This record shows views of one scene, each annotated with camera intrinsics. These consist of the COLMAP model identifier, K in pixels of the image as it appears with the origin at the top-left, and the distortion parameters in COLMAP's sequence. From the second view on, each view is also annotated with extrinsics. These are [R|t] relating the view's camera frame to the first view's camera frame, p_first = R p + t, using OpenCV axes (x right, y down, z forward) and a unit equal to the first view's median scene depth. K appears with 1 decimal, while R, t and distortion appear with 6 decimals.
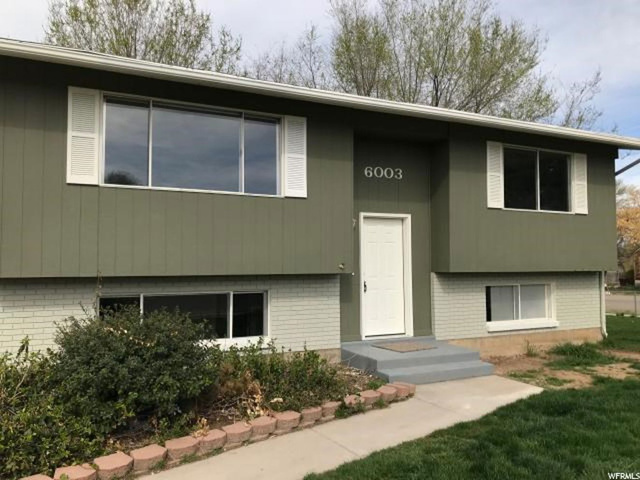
lens RADIAL K [[526.6, 0, 314.1], [0, 526.6, 236.9], [0, 0, 1]] dist [0.051510, -0.067179]
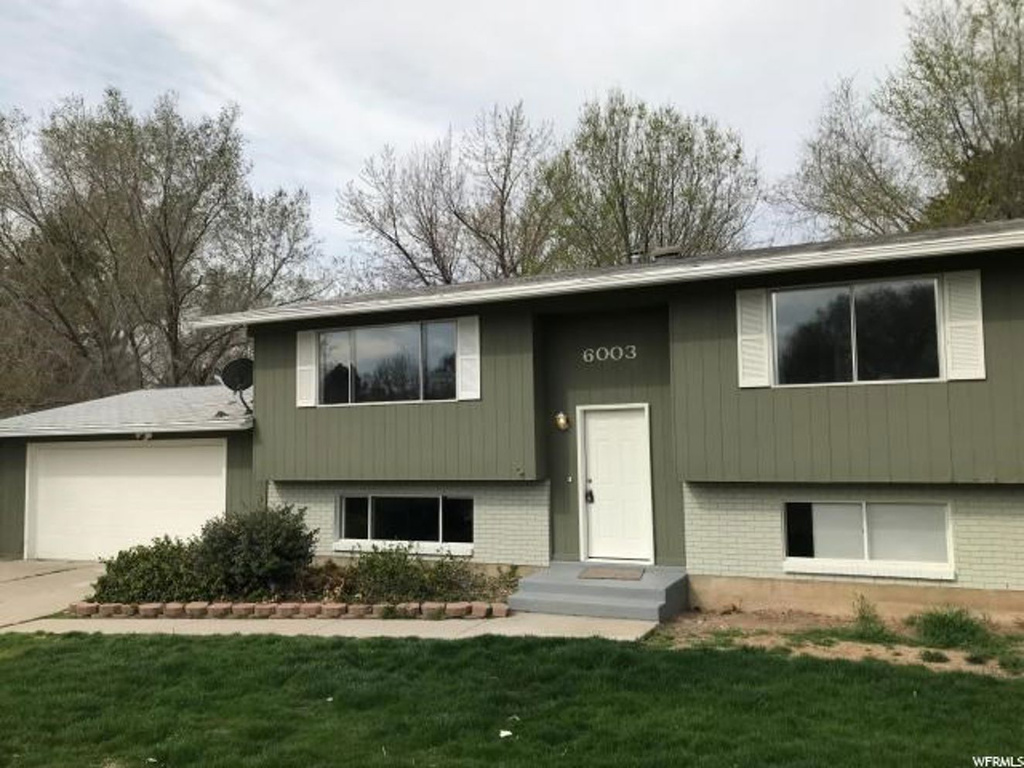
lens RADIAL K [[842.5, 0, 502.5], [0, 842.5, 379.1], [0, 0, 1]] dist [0.051510, -0.067179]
pose [[0.624041, -0.068826, -0.778355, 1.393629], [0.056098, 0.997489, -0.043226, -0.050747], [0.779376, -0.016690, 0.626335, 0.102336]]
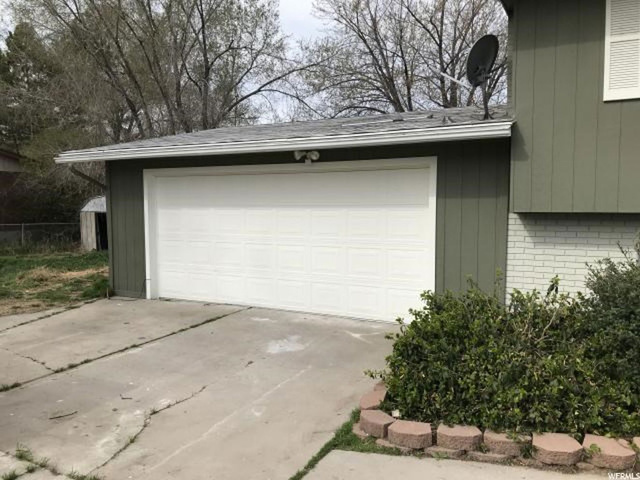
lens RADIAL K [[526.6, 0, 314.1], [0, 526.6, 236.9], [0, 0, 1]] dist [0.051510, -0.067179]
pose [[0.593052, 0.049497, -0.803641, -0.047909], [0.038530, 0.995221, 0.089730, 0.019136], [0.804242, -0.084179, 0.588310, 0.112228]]
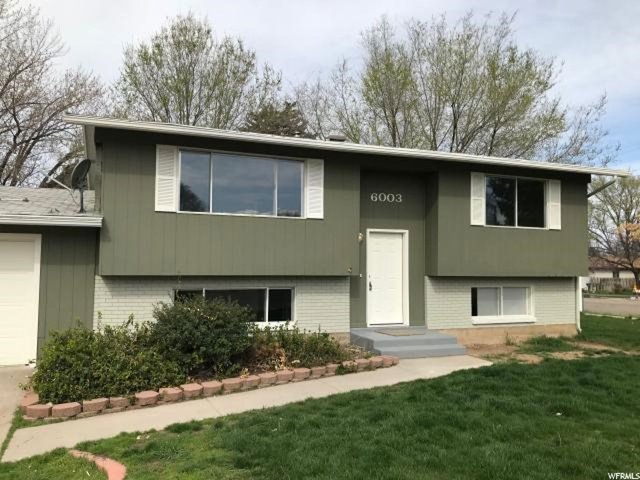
lens RADIAL K [[526.6, 0, 314.1], [0, 526.6, 236.9], [0, 0, 1]] dist [0.051510, -0.067179]
pose [[0.996446, 0.007138, -0.083930, 0.088364], [-0.007528, 0.999962, -0.004334, -0.026086], [0.083896, 0.004951, 0.996462, -0.397806]]
